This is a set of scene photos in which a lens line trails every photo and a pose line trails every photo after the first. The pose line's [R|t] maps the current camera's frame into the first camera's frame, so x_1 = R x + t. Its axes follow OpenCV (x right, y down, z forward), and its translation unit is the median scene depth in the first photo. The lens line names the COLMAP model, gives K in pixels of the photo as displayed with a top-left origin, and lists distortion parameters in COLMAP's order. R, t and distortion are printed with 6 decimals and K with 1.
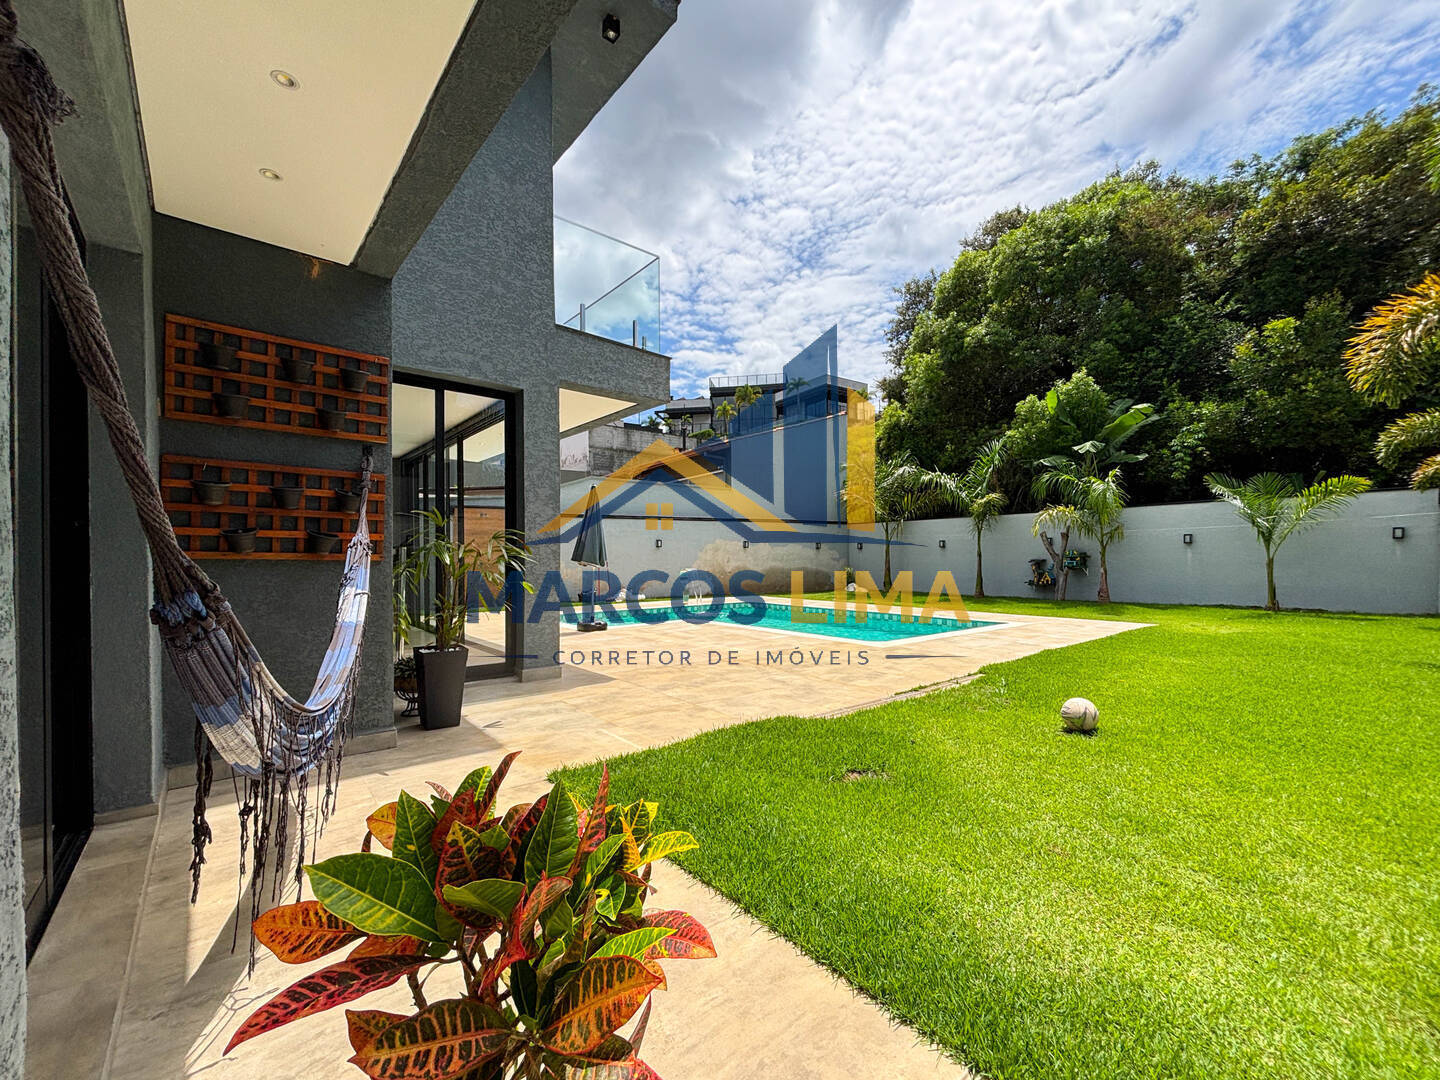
lens RADIAL K [[589.6, 0, 711.7], [0, 589.6, 588.6], [0, 0, 1]] dist [0.003383, -0.000419]
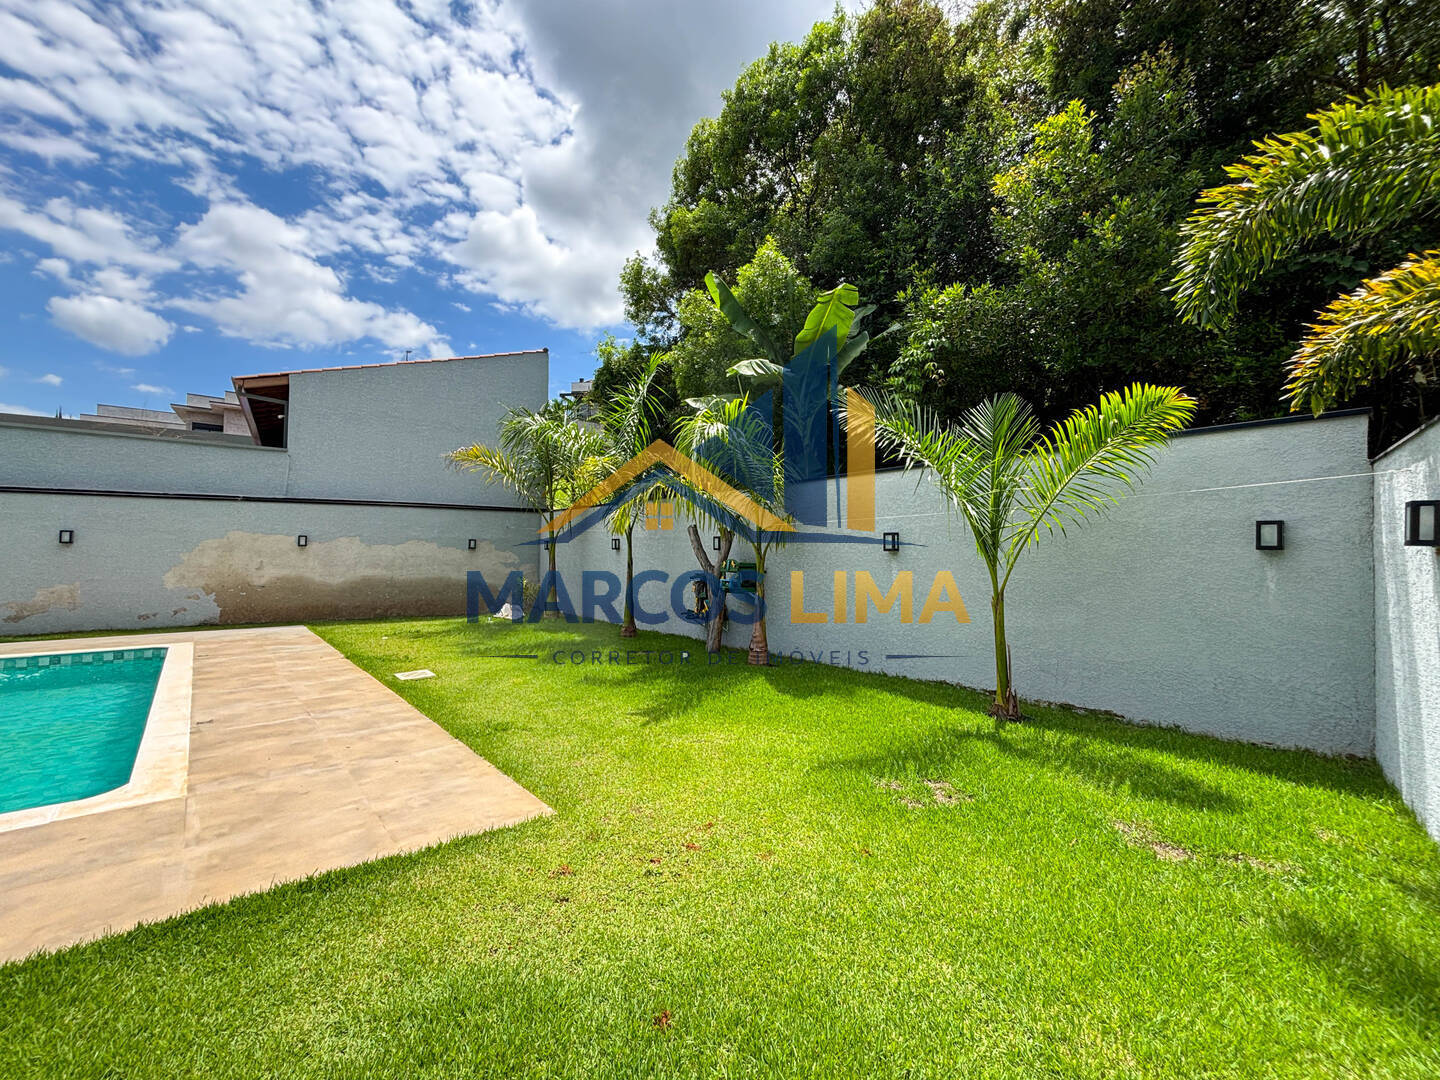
lens RADIAL K [[589.6, 0, 716.4], [0, 589.6, 554.7], [0, 0, 1]] dist [0.003383, -0.000419]
pose [[0.999196, 0.012735, 0.038026, 0.789852], [-0.010778, 0.998629, -0.051226, -0.057594], [-0.038626, 0.050774, 0.997963, 0.632342]]
